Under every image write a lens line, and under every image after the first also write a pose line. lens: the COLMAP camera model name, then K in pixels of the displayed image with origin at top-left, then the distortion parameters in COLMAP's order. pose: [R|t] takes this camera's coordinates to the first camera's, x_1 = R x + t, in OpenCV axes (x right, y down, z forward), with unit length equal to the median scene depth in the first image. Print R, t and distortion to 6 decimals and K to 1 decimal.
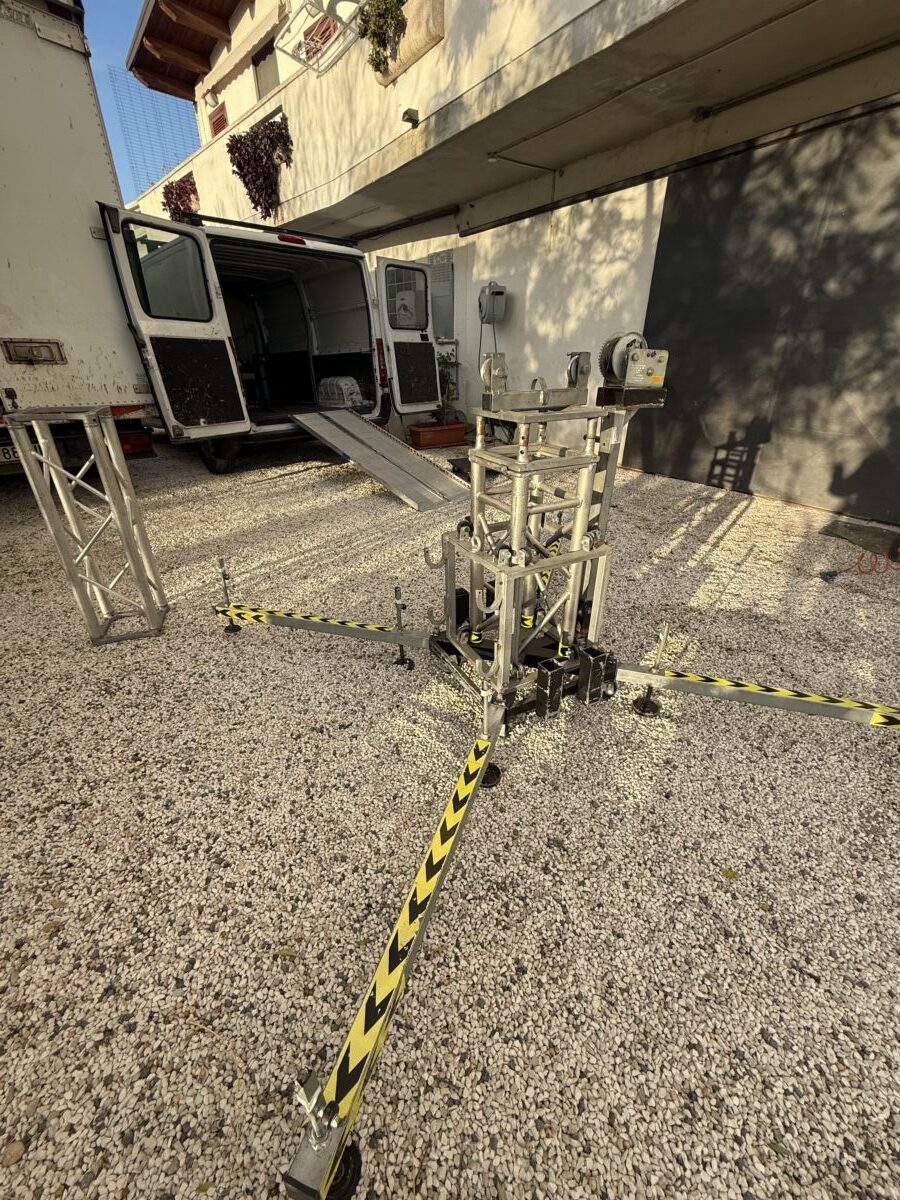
lens RADIAL K [[473.9, 0, 452.2], [0, 473.9, 594.7], [0, 0, 1]] dist [0.001233, -0.000380]
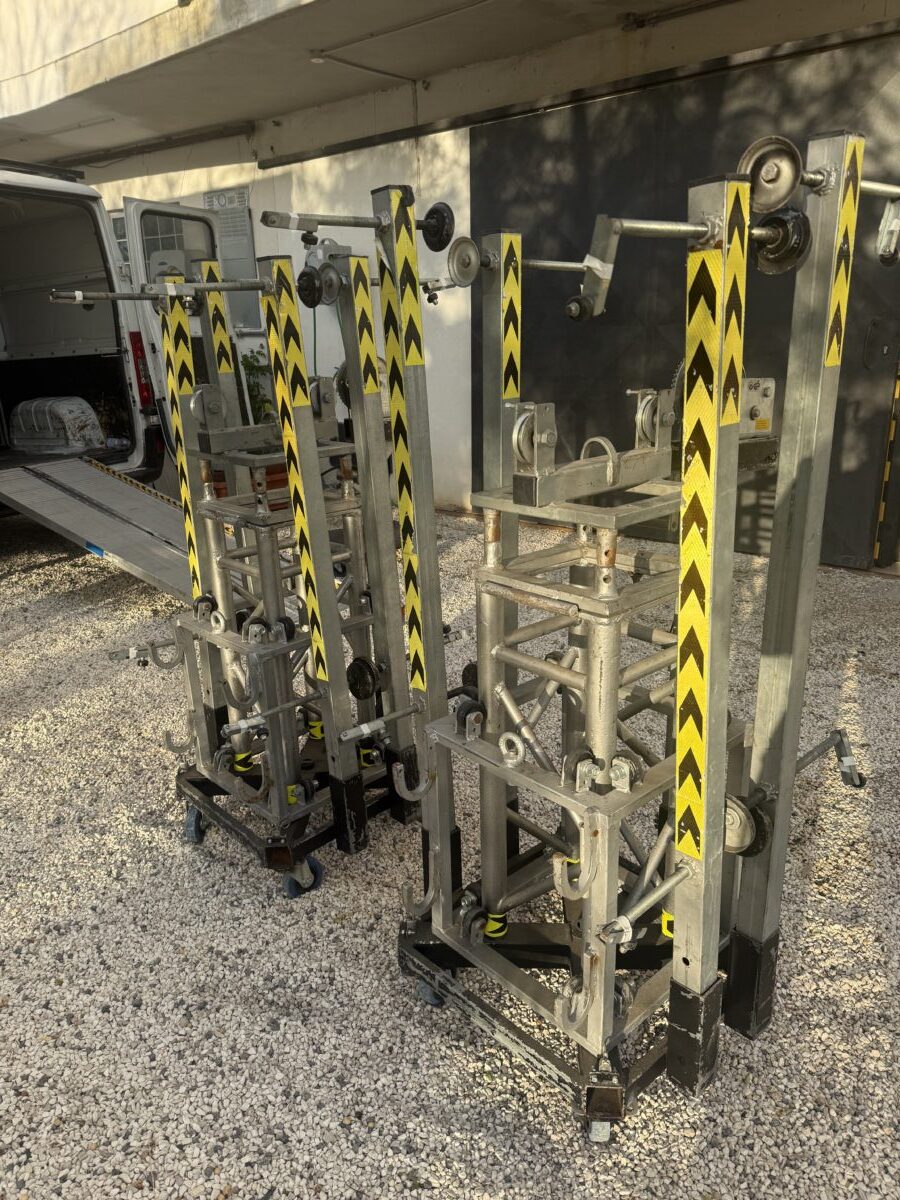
lens RADIAL K [[843.1, 0, 446.7], [0, 843.1, 591.8], [0, 0, 1]] dist [0.031108, -0.032617]
pose [[0.967251, -0.086879, 0.238489, -0.210661], [0.127737, 0.978555, -0.161595, -0.131210], [-0.219336, 0.186767, 0.957606, 0.116962]]
